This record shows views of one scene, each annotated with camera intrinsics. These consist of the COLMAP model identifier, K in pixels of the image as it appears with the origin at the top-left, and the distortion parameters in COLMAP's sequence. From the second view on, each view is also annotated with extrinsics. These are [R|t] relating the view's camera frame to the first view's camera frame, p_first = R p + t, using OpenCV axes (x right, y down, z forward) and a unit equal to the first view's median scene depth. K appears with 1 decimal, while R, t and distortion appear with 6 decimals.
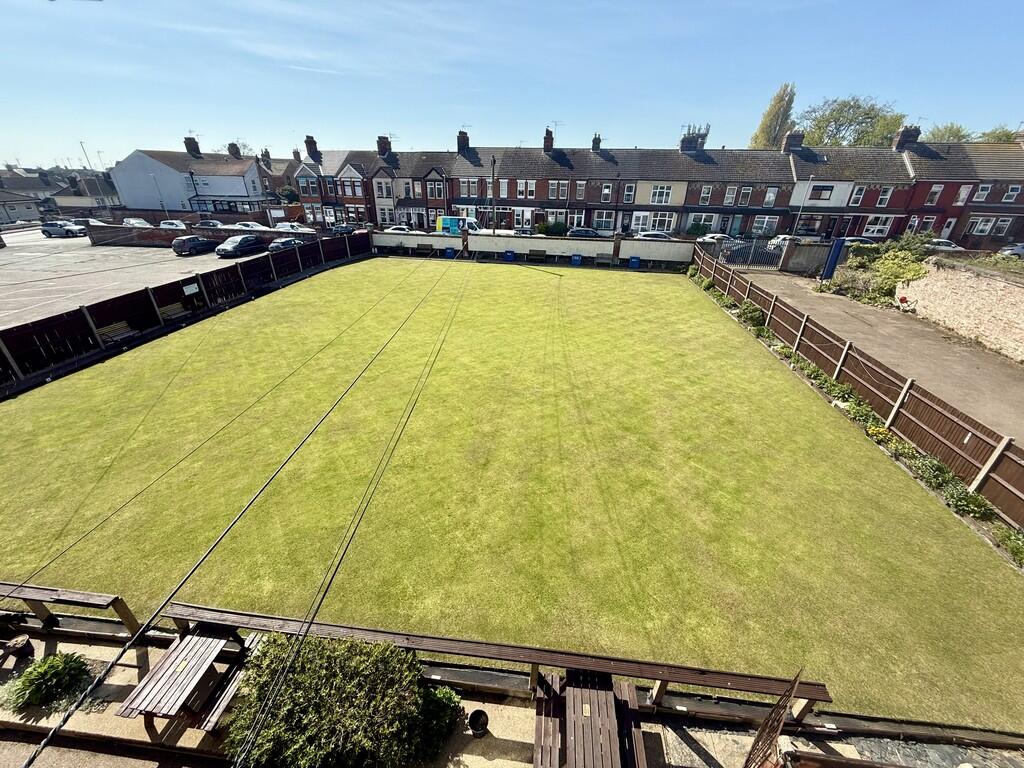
lens RADIAL K [[409.9, 0, 509.3], [0, 409.9, 377.9], [0, 0, 1]] dist [-0.000479, -0.000029]
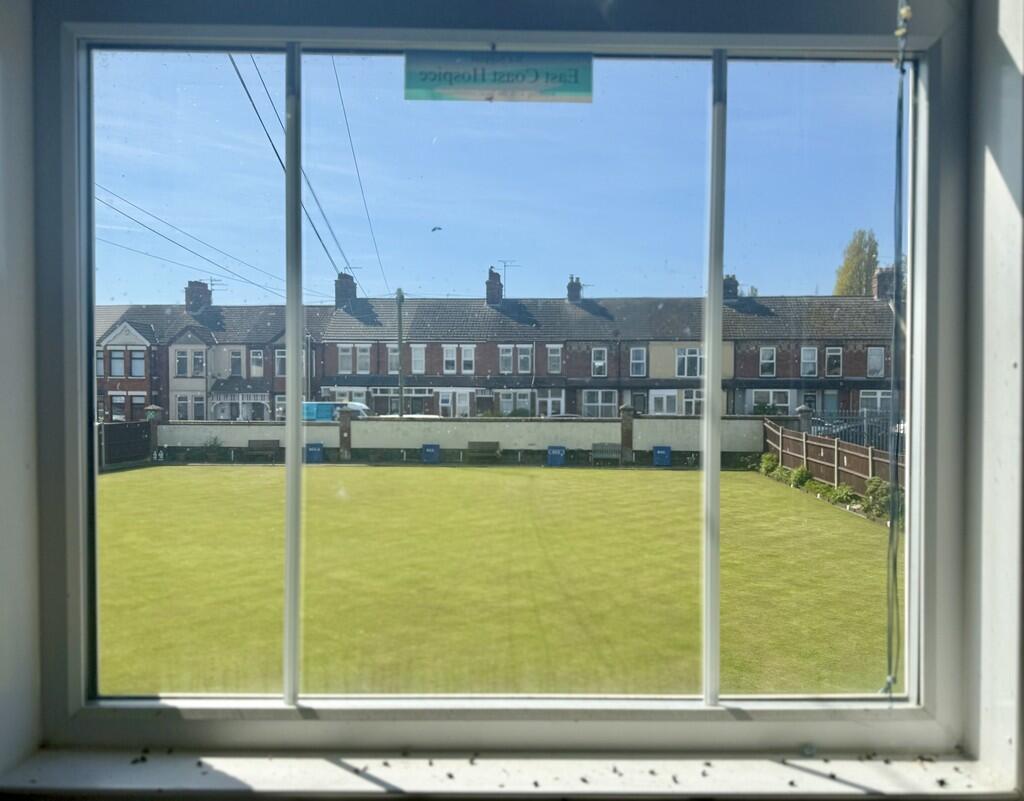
lens RADIAL K [[822.1, 0, 527.5], [0, 822.1, 401.6], [0, 0, 1]] dist [0.104498, -0.008039]
pose [[0.992570, -0.011816, 0.121100, -0.002792], [0.064395, 0.895479, -0.440421, 0.102435], [-0.103239, 0.444947, 0.889586, 0.011691]]
